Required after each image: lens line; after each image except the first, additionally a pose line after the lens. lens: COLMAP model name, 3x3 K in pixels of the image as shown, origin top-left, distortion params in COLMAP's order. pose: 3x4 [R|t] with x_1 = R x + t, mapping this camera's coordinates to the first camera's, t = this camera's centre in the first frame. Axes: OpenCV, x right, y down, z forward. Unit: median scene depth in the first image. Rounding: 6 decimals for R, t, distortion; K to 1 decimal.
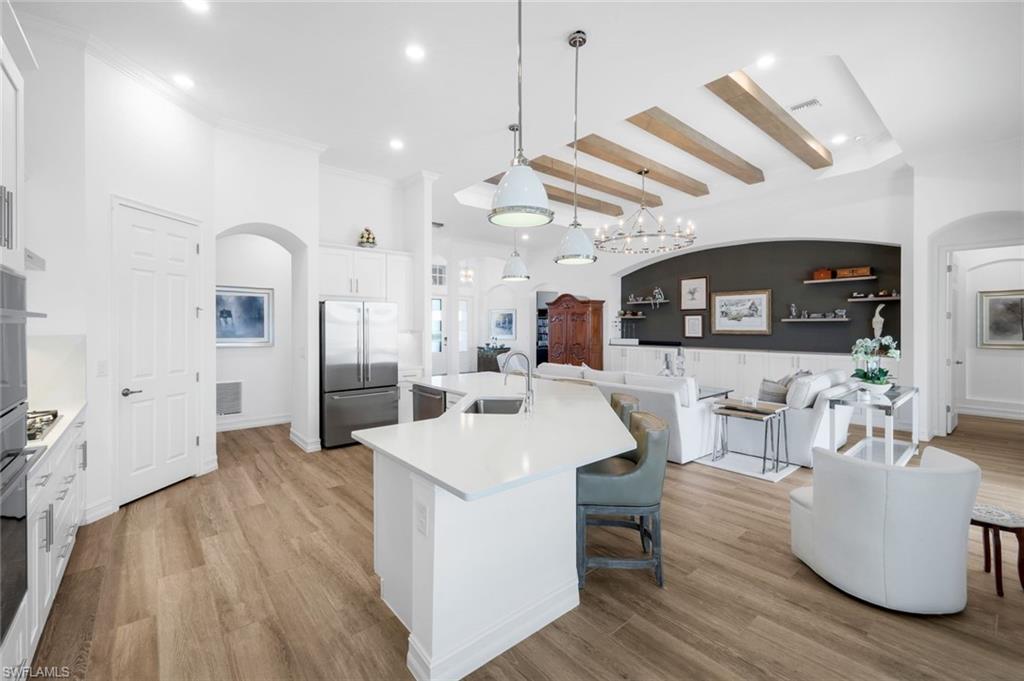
lens RADIAL K [[429.8, 0, 511.1], [0, 429.8, 329.0], [0, 0, 1]] dist [-0.000438, -0.000093]
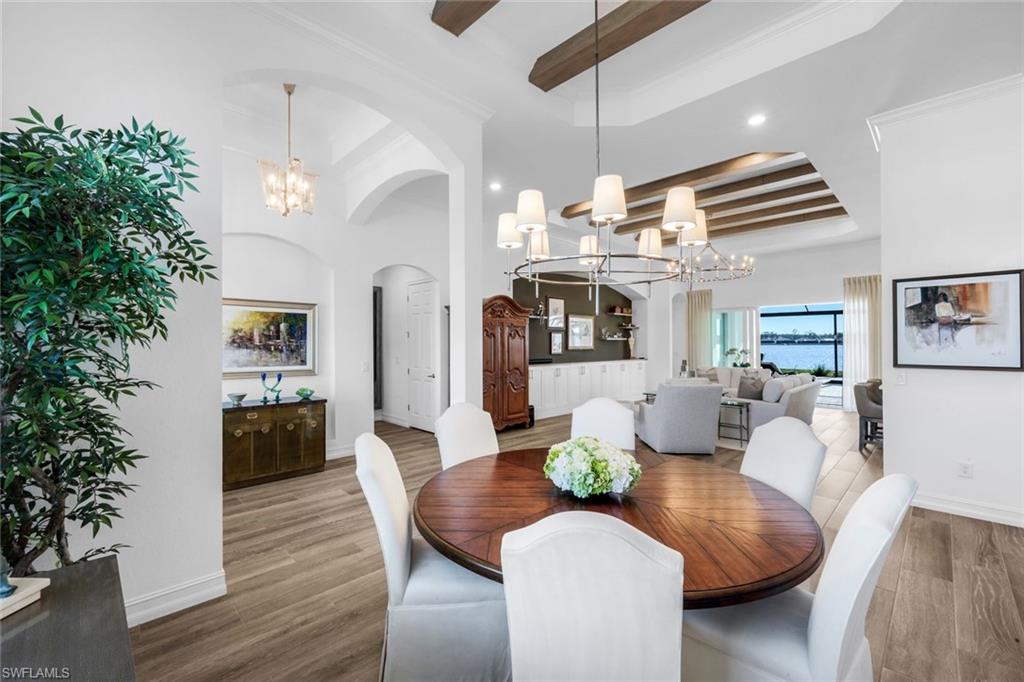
lens RADIAL K [[429.8, 0, 511.1], [0, 429.8, 329.5], [0, 0, 1]] dist [-0.000438, -0.000093]
pose [[-0.080282, 0.031101, 0.996287, -0.720204], [0.006732, 0.999507, -0.030659, -0.011261], [-0.996749, 0.004246, -0.080452, 1.416777]]
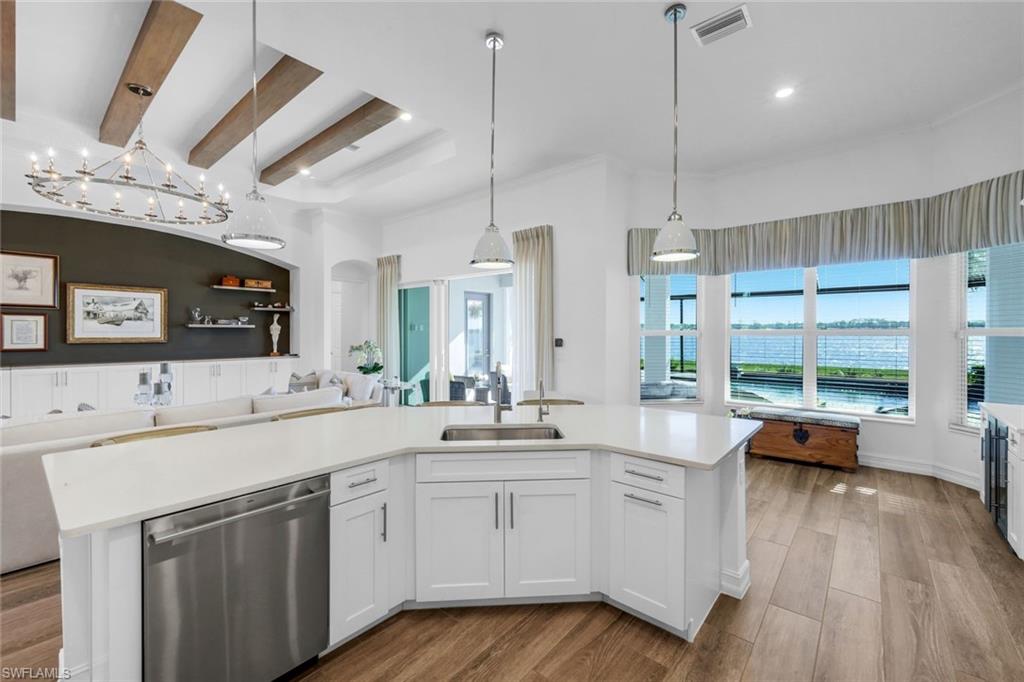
lens RADIAL K [[416.9, 0, 510.0], [0, 416.9, 331.3], [0, 0, 1]] dist [-0.000232, 0.000050]
pose [[-0.152106, 0.003621, 0.988358, -0.327337], [0.005463, 0.999981, -0.002823, -0.002738], [-0.988349, 0.004970, -0.152123, 0.472475]]
